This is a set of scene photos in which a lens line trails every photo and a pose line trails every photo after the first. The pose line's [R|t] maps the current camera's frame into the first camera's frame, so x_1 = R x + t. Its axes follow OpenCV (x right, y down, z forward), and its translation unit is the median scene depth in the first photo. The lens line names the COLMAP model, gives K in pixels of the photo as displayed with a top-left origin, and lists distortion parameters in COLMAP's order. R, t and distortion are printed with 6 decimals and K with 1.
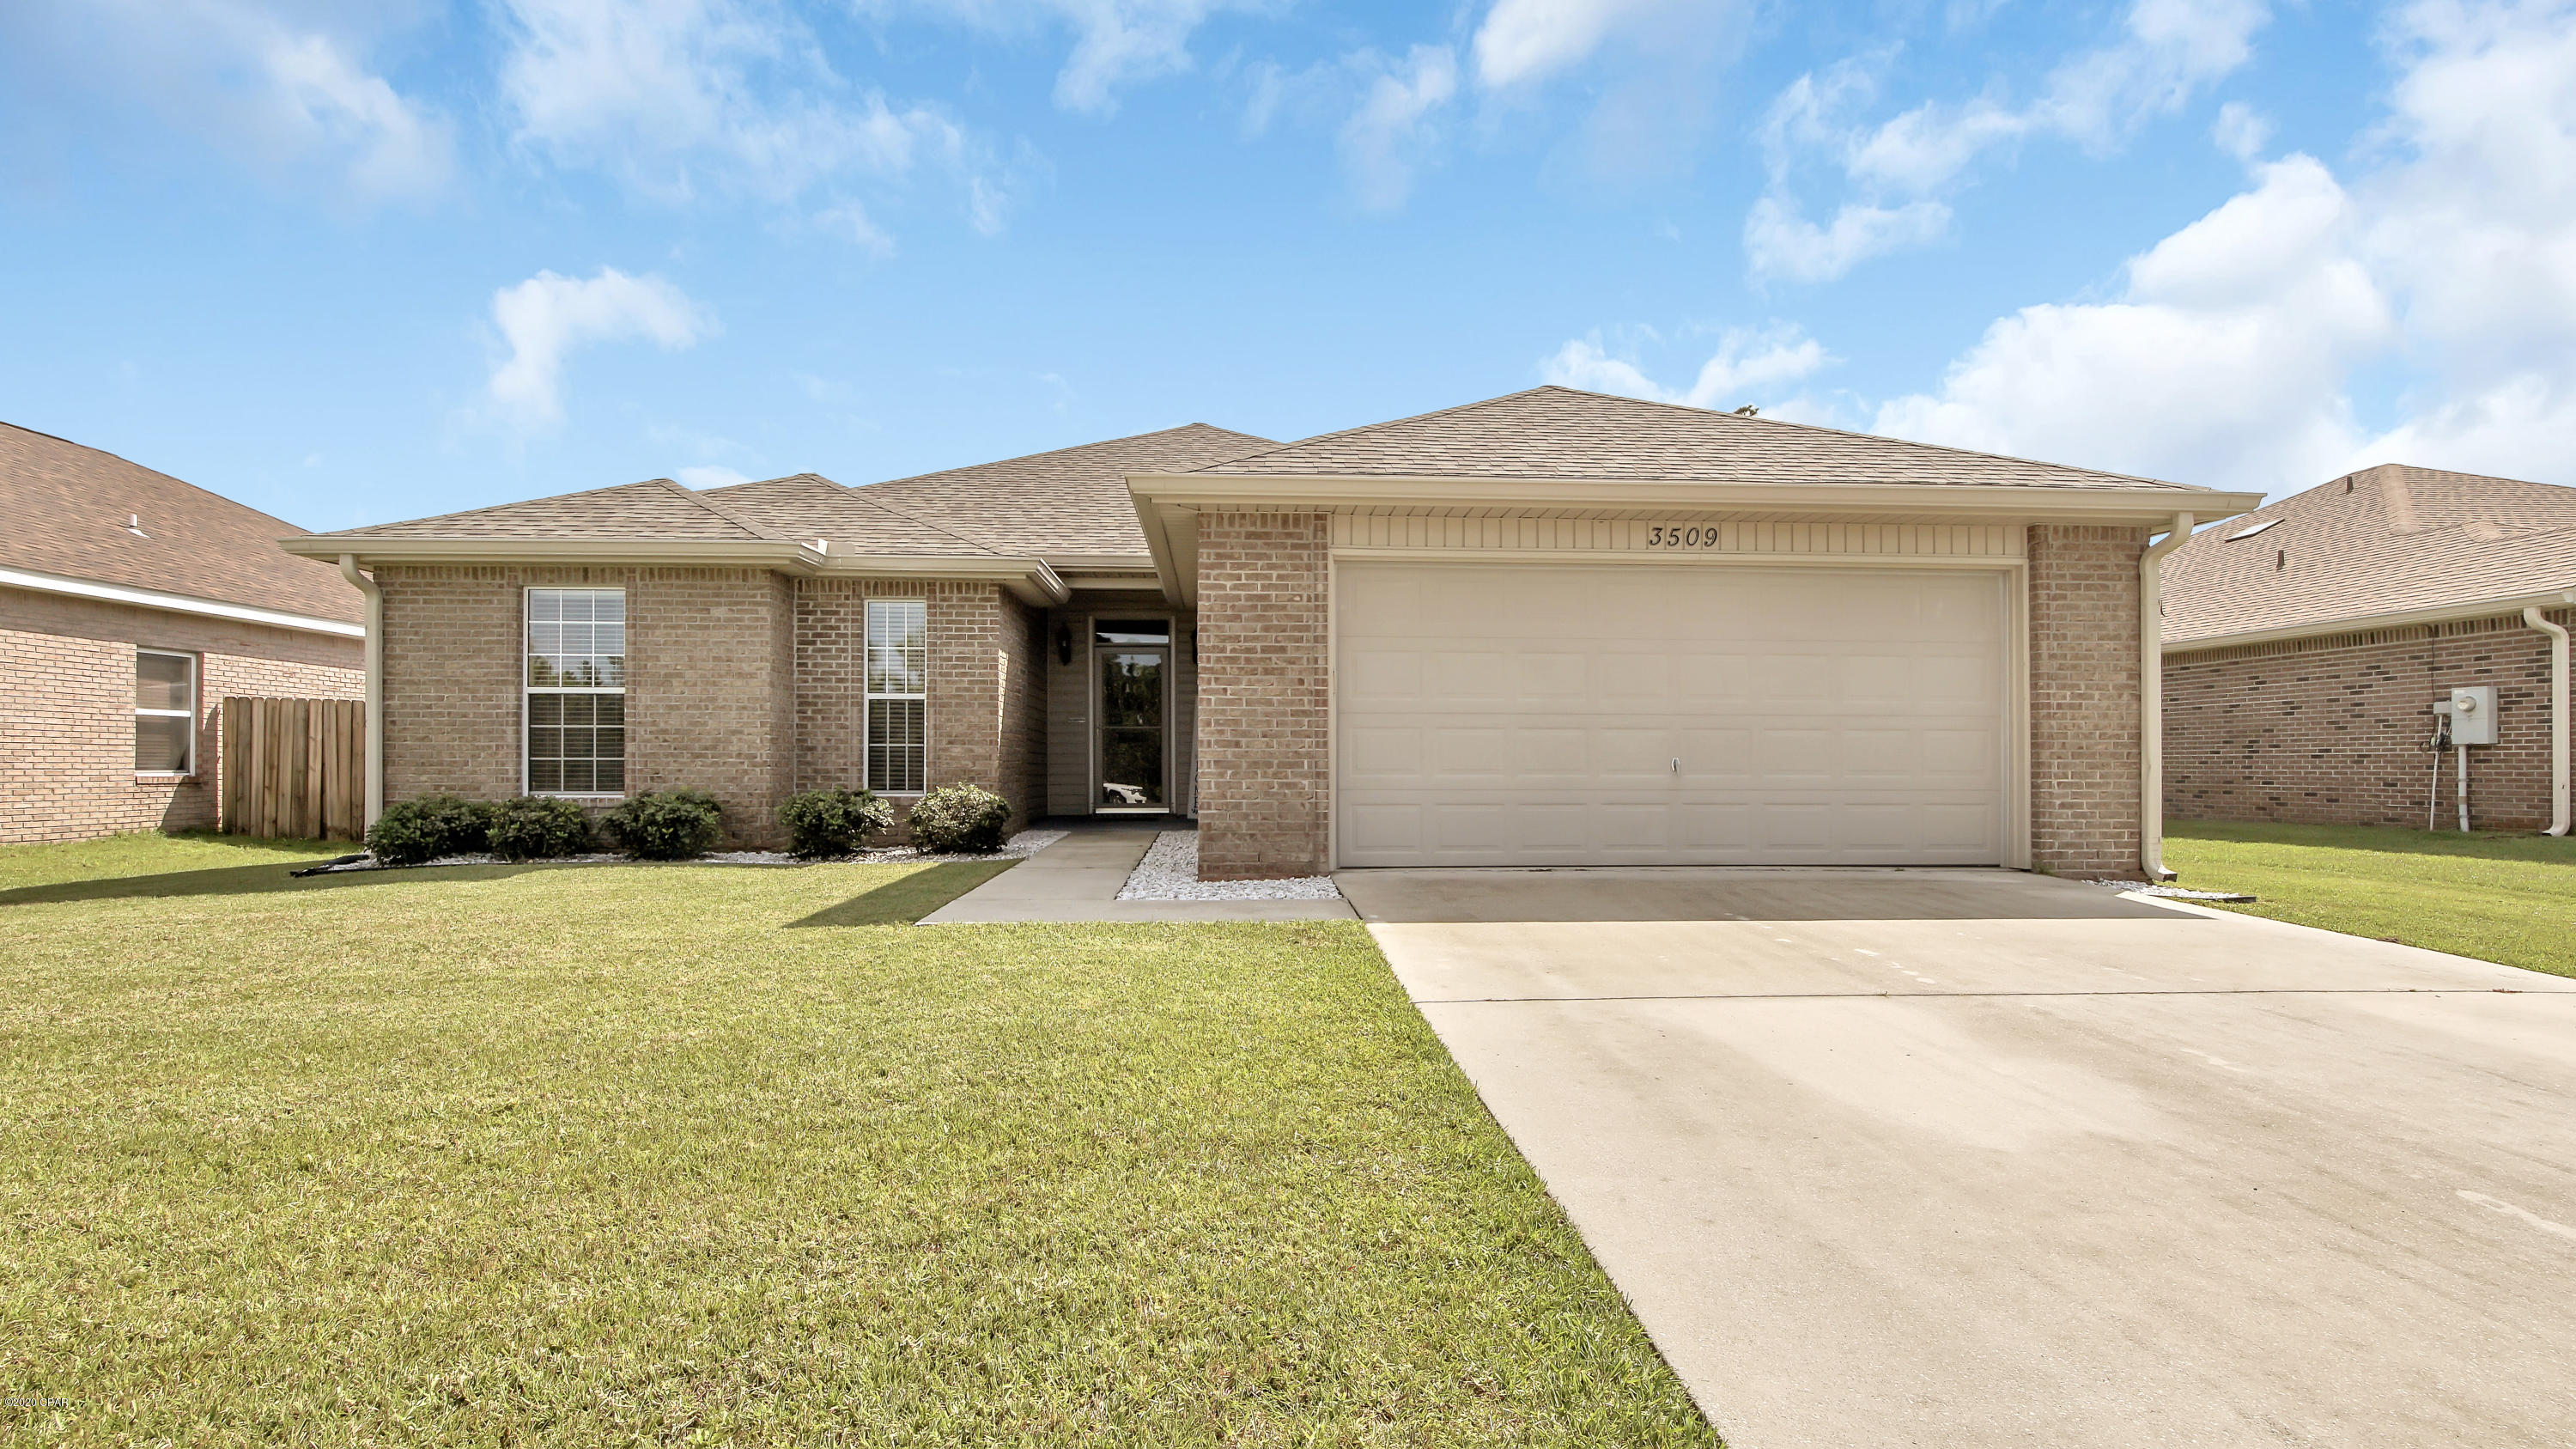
lens RADIAL K [[1206.8, 0, 1298.6], [0, 1206.8, 770.0], [0, 0, 1]] dist [-0.009952, 0.000878]
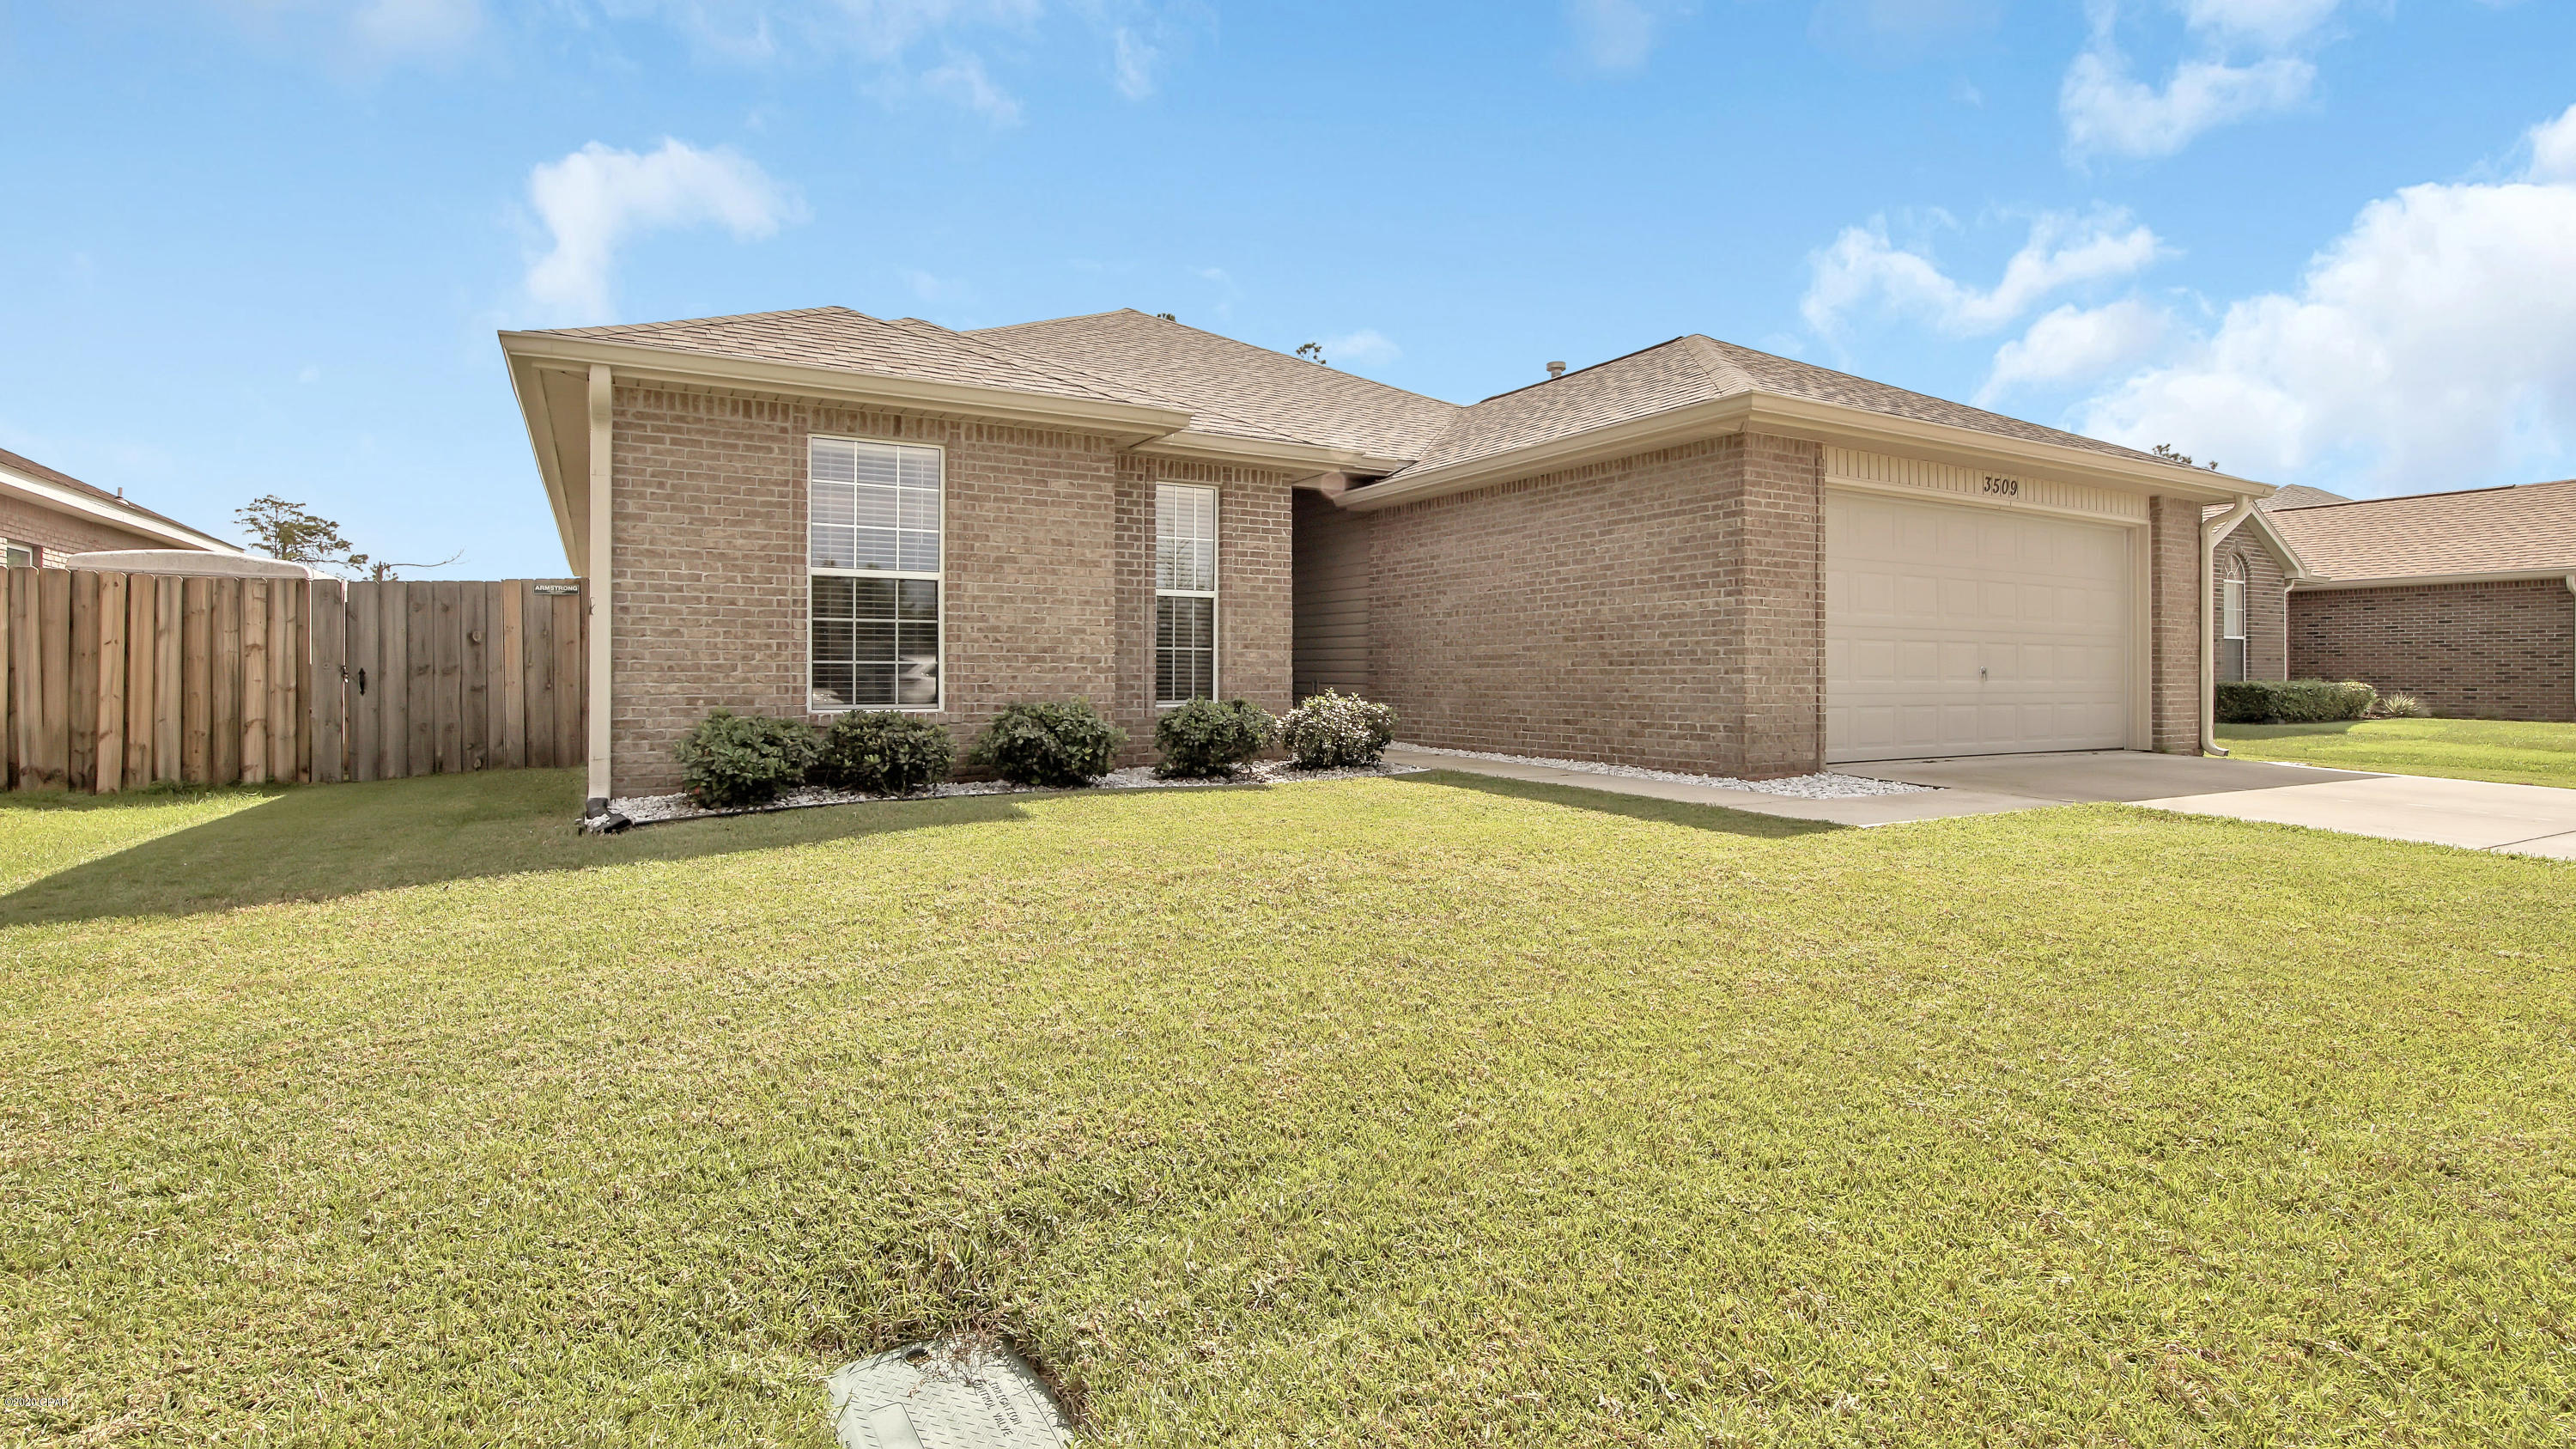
lens RADIAL K [[1206.8, 0, 1303.9], [0, 1206.8, 678.9], [0, 0, 1]] dist [-0.009952, 0.000878]
pose [[0.892951, -0.000944, 0.450152, -0.848480], [0.000610, 0.999999, 0.000887, 0.001009], [-0.450153, -0.000518, 0.892951, 0.223671]]
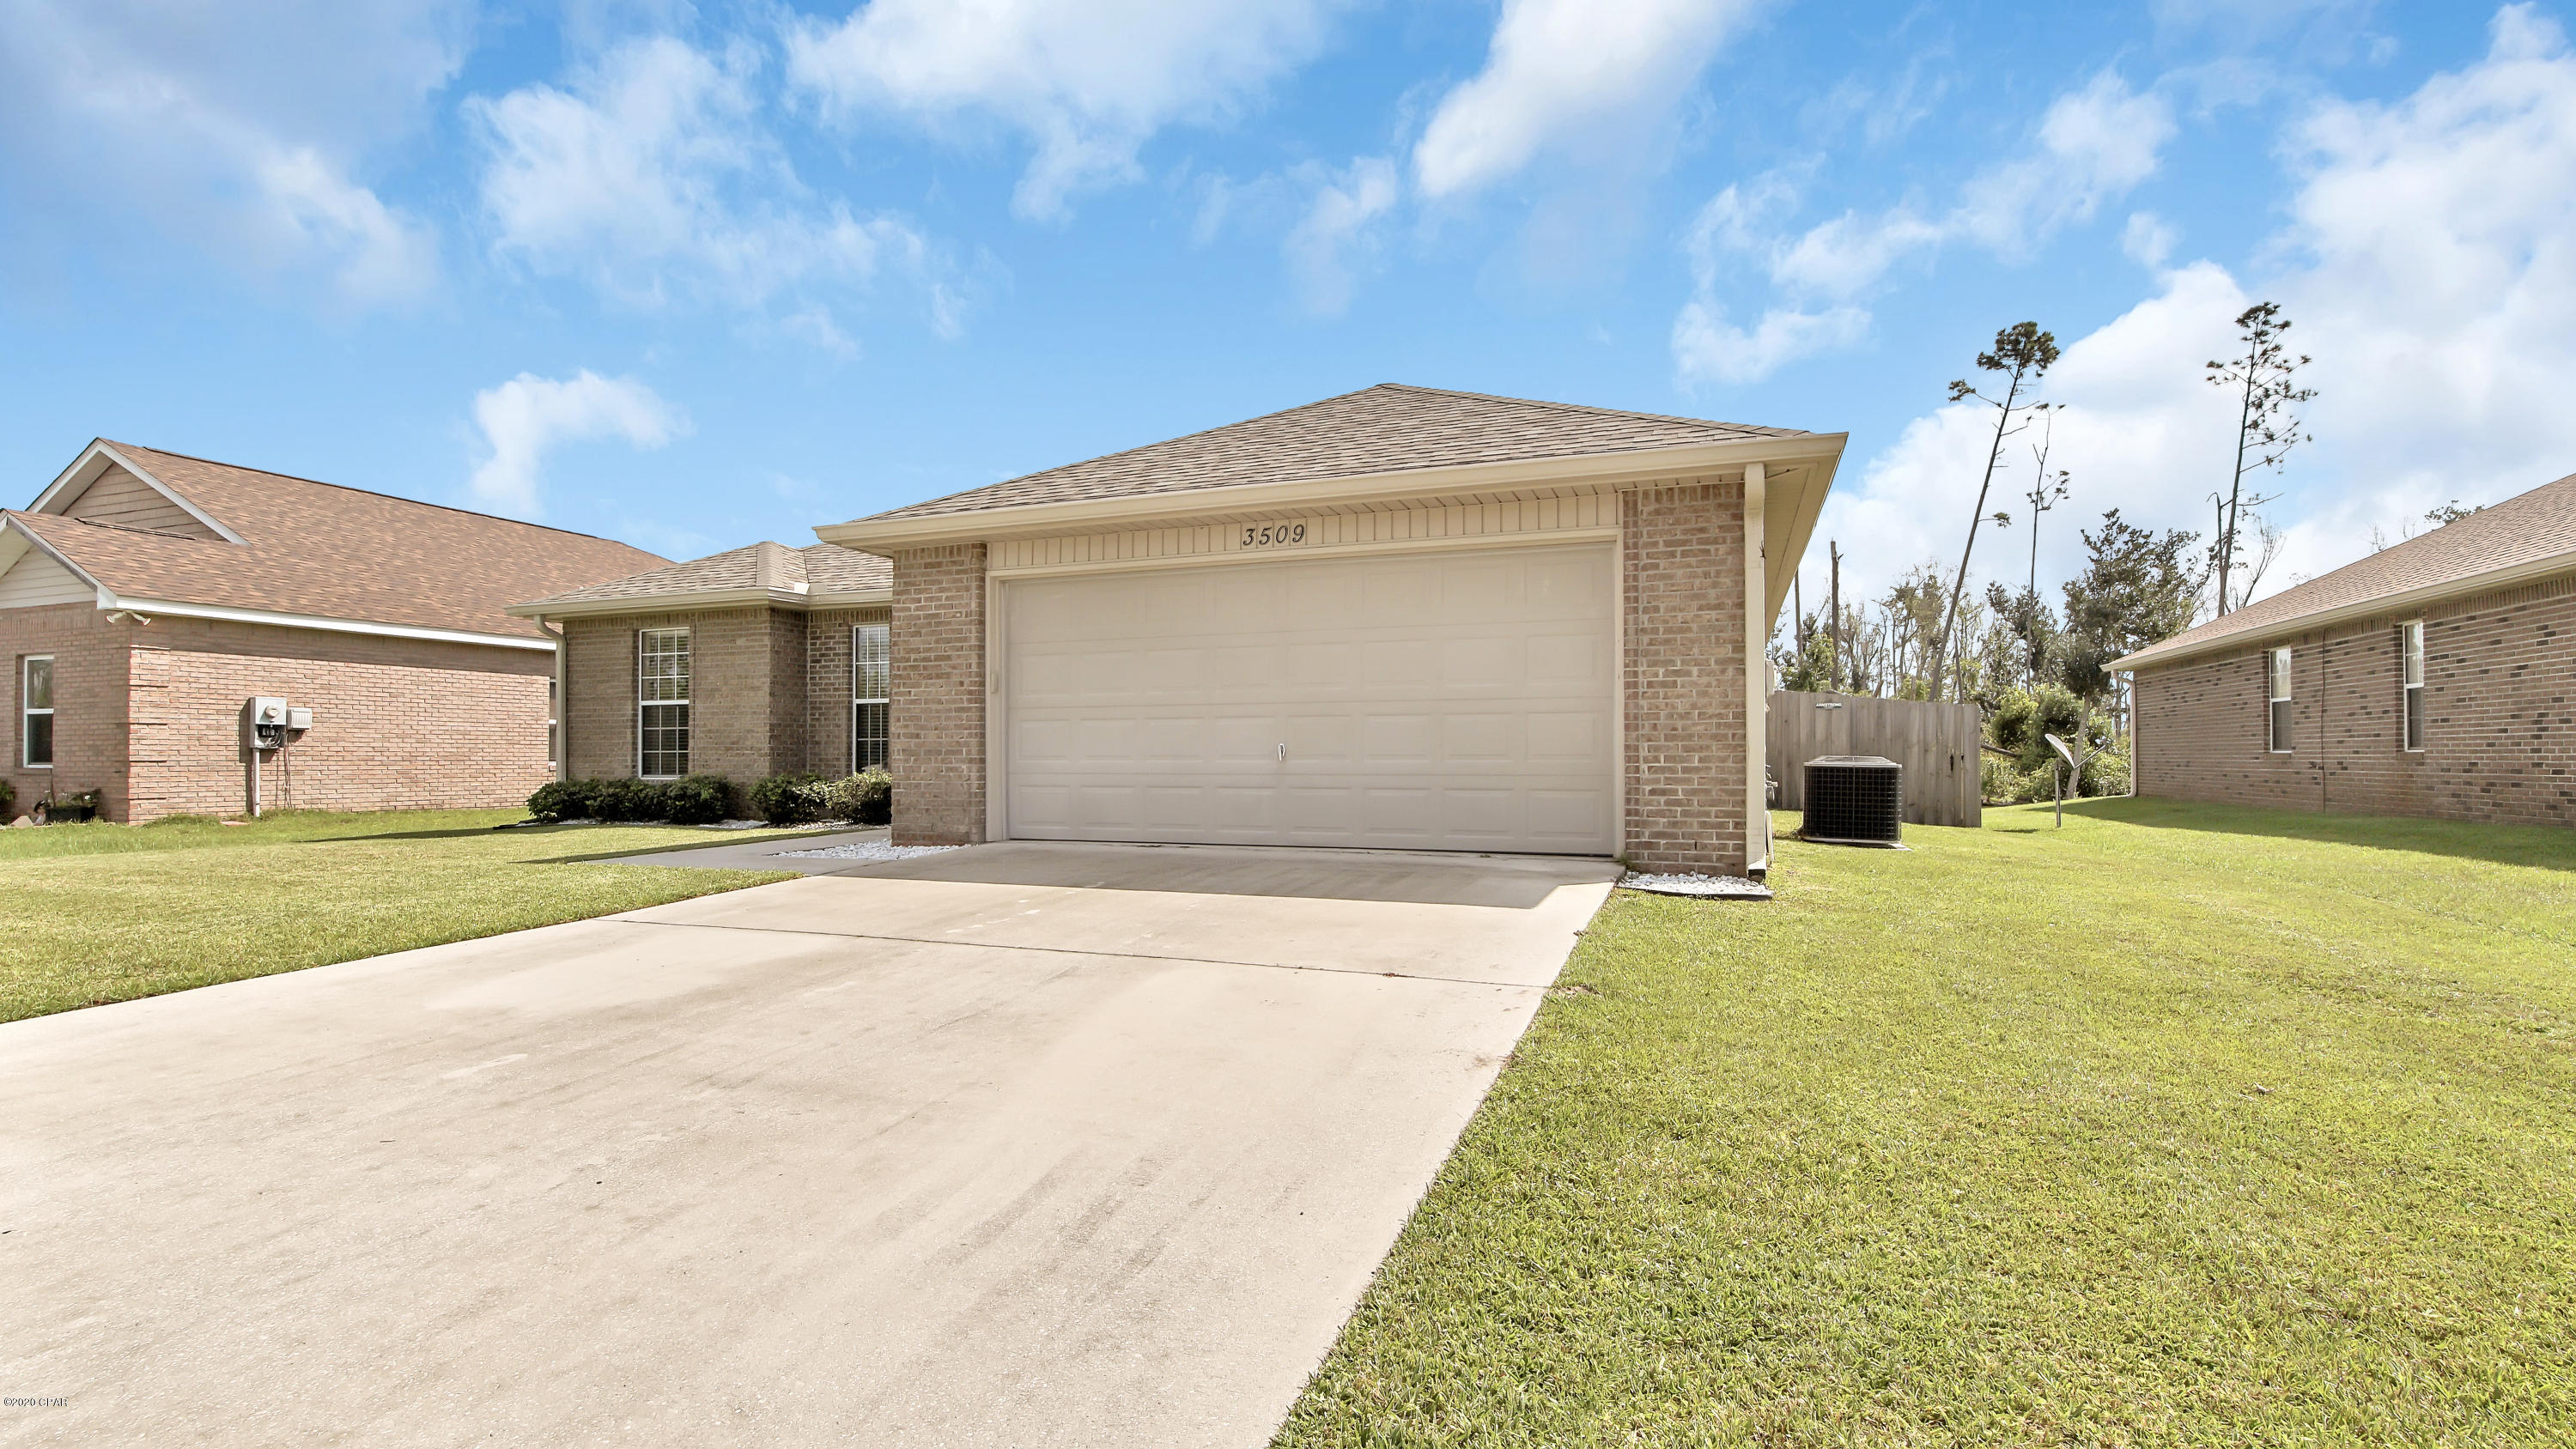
lens RADIAL K [[1206.5, 0, 1277.5], [0, 1206.5, 760.1], [0, 0, 1]] dist [-0.009952, 0.000878]
pose [[0.907844, -0.003199, -0.419296, 0.754660], [0.002746, 0.999995, -0.001684, 0.005820], [0.419300, 0.000378, 0.907848, 0.037354]]
